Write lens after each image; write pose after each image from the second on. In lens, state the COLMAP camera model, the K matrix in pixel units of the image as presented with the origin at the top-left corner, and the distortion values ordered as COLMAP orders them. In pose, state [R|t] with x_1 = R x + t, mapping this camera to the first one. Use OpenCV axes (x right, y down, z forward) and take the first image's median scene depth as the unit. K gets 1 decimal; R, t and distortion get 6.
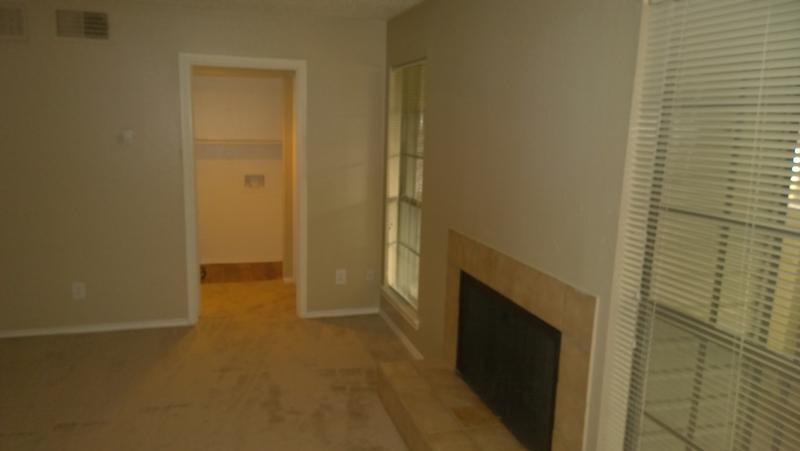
lens RADIAL K [[622.9, 0, 369.0], [0, 622.9, 238.3], [0, 0, 1]] dist [0.040388, -0.006402]
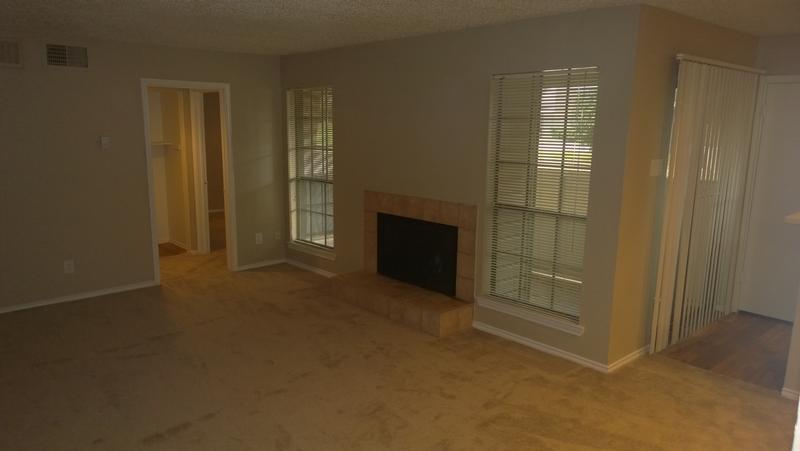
lens RADIAL K [[597.0, 0, 388.1], [0, 597.0, 228.8], [0, 0, 1]] dist [0.064637, -0.023513]
pose [[0.892081, -0.101042, 0.440434, -0.417582], [0.104483, 0.994390, 0.016502, 0.053992], [-0.439631, 0.031296, 0.897633, -0.360114]]
